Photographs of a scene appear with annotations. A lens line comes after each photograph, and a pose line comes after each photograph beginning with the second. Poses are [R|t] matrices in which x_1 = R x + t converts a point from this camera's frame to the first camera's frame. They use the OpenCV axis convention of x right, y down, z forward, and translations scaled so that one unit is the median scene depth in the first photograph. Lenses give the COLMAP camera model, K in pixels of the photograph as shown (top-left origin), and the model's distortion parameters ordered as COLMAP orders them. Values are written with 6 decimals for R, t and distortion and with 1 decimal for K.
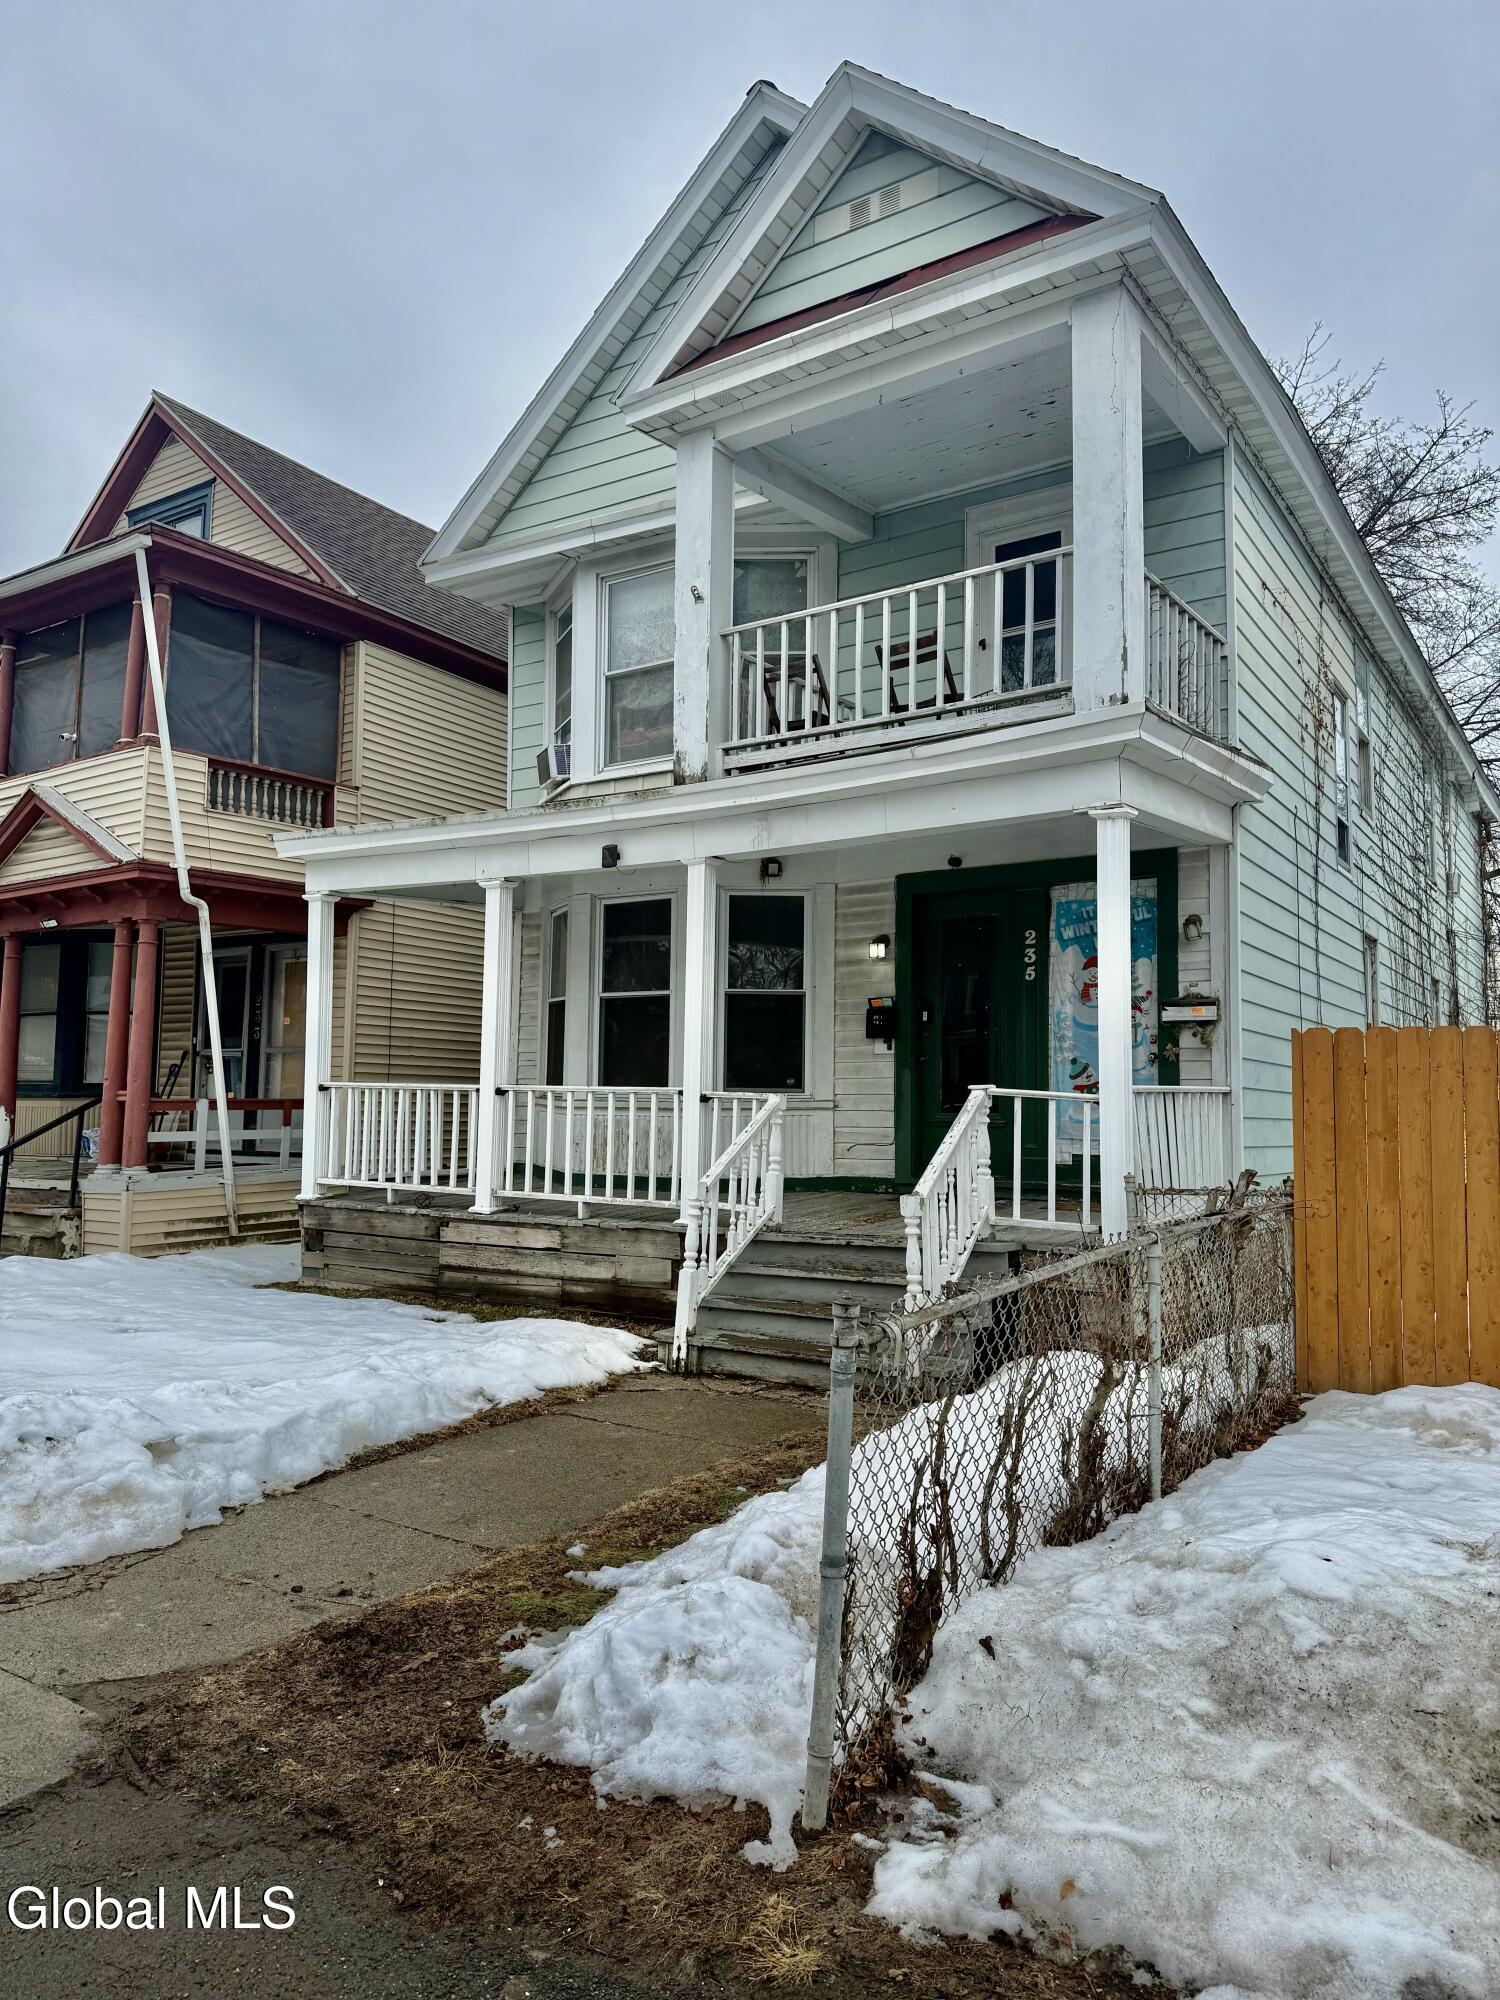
lens RADIAL K [[1384.8, 0, 750.0], [0, 1384.8, 1000.0], [0, 0, 1]] dist [0.140574, -0.001722]
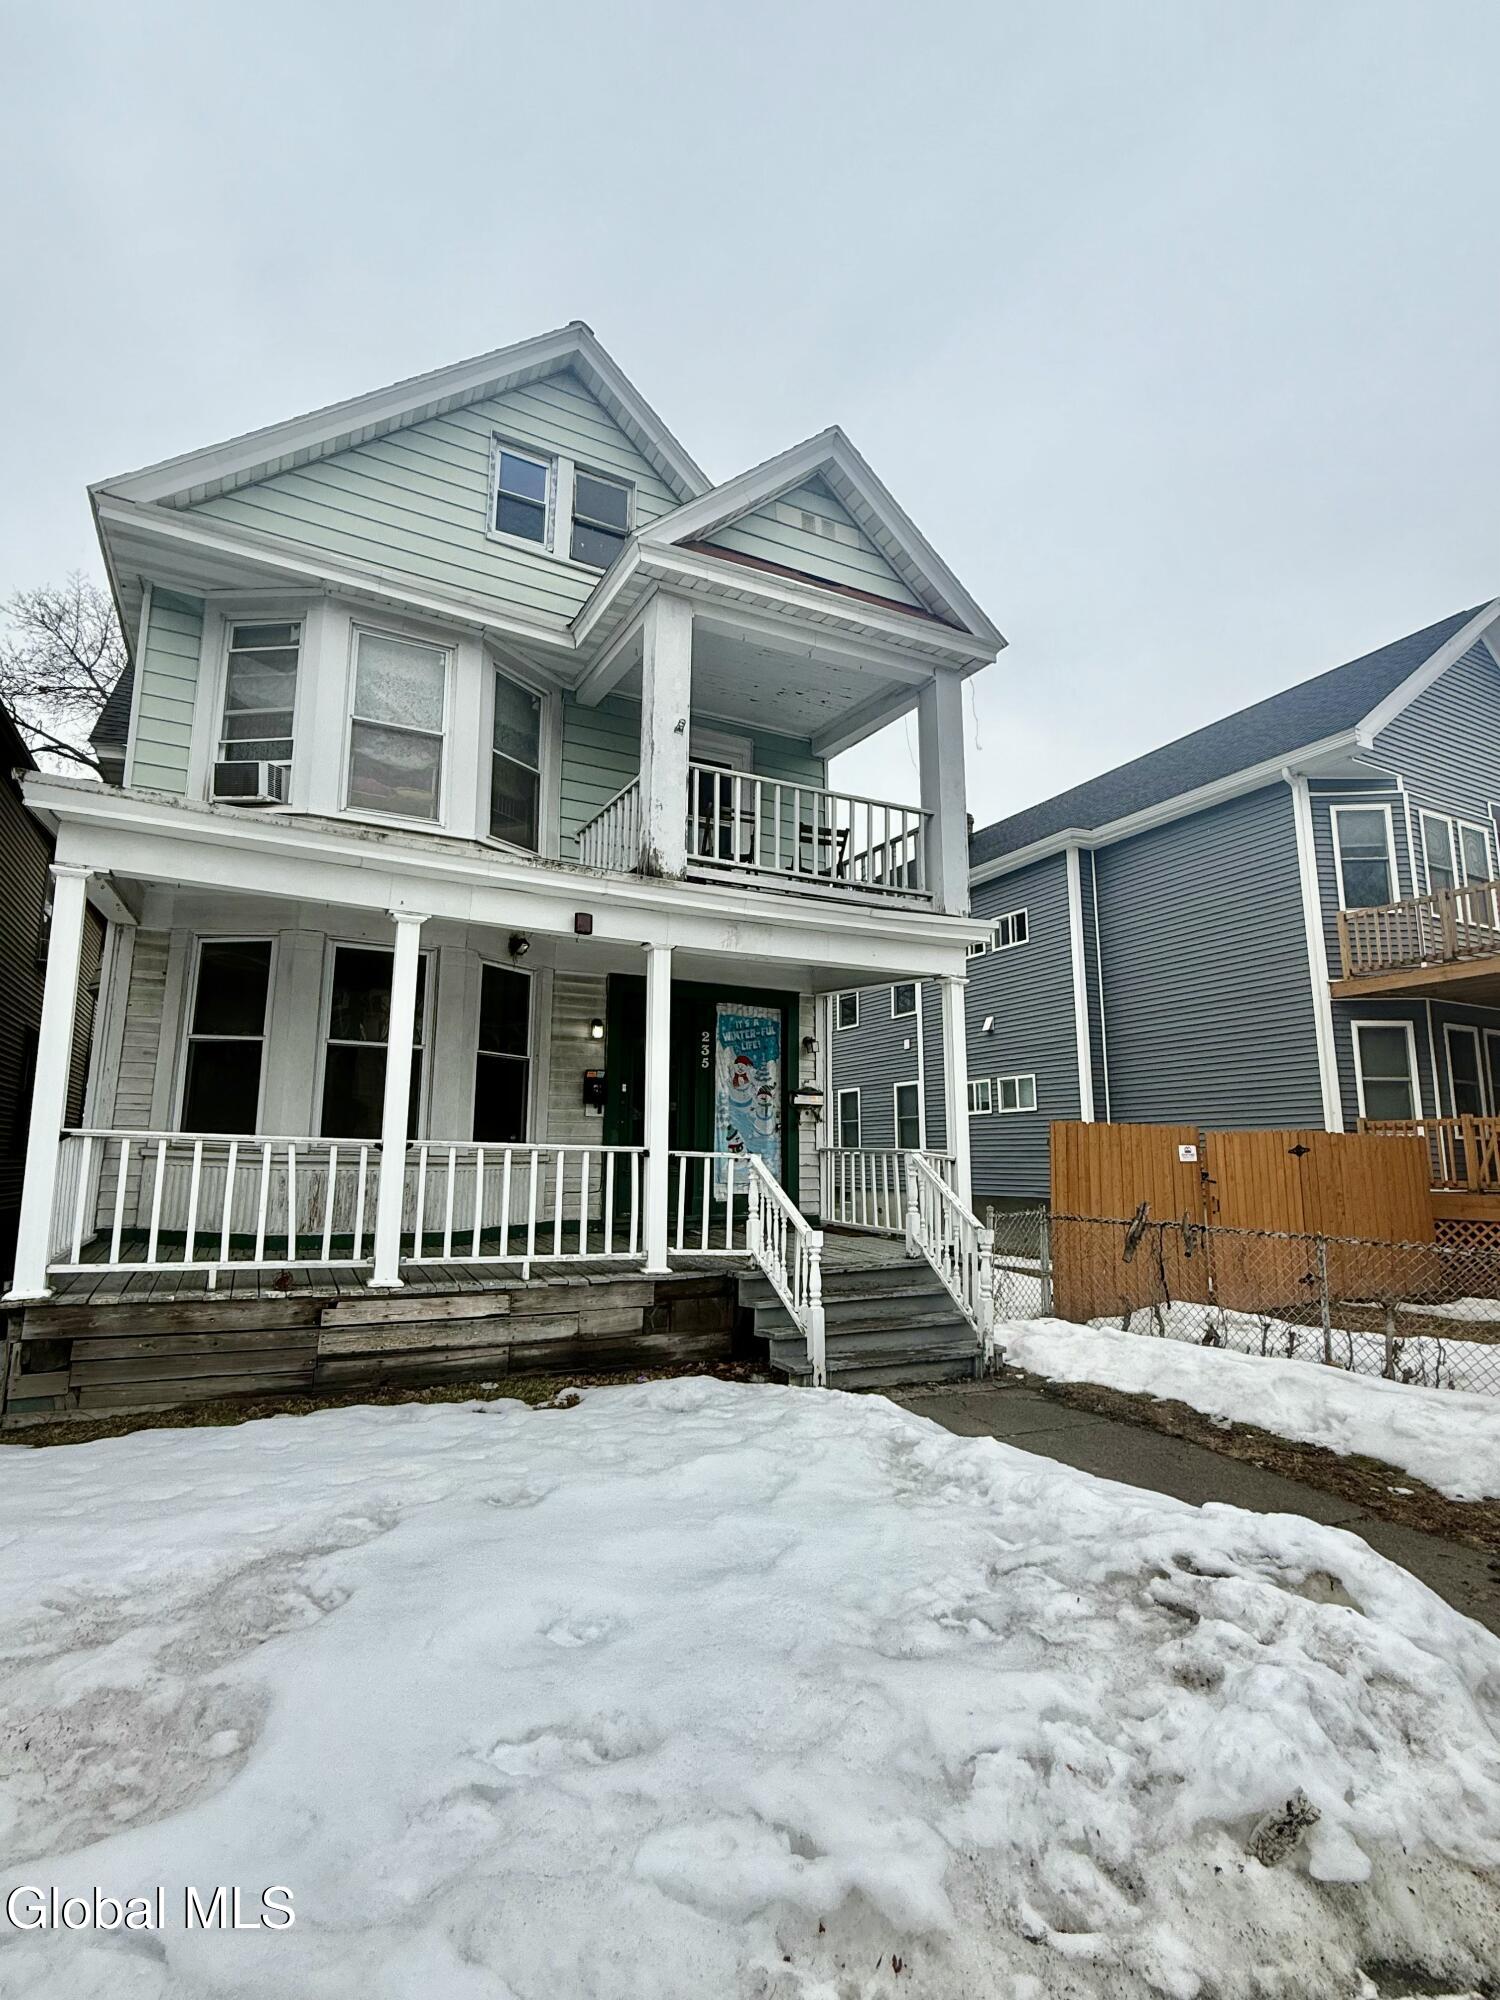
lens RADIAL K [[965.8, 0, 750.0], [0, 965.8, 1000.0], [0, 0, 1]] dist [0.001557, -0.000136]
pose [[0.491241, 0.137008, 0.860181, -0.620278], [-0.073370, 0.990551, -0.115872, 0.027238], [-0.867928, -0.006191, 0.496651, 0.495898]]
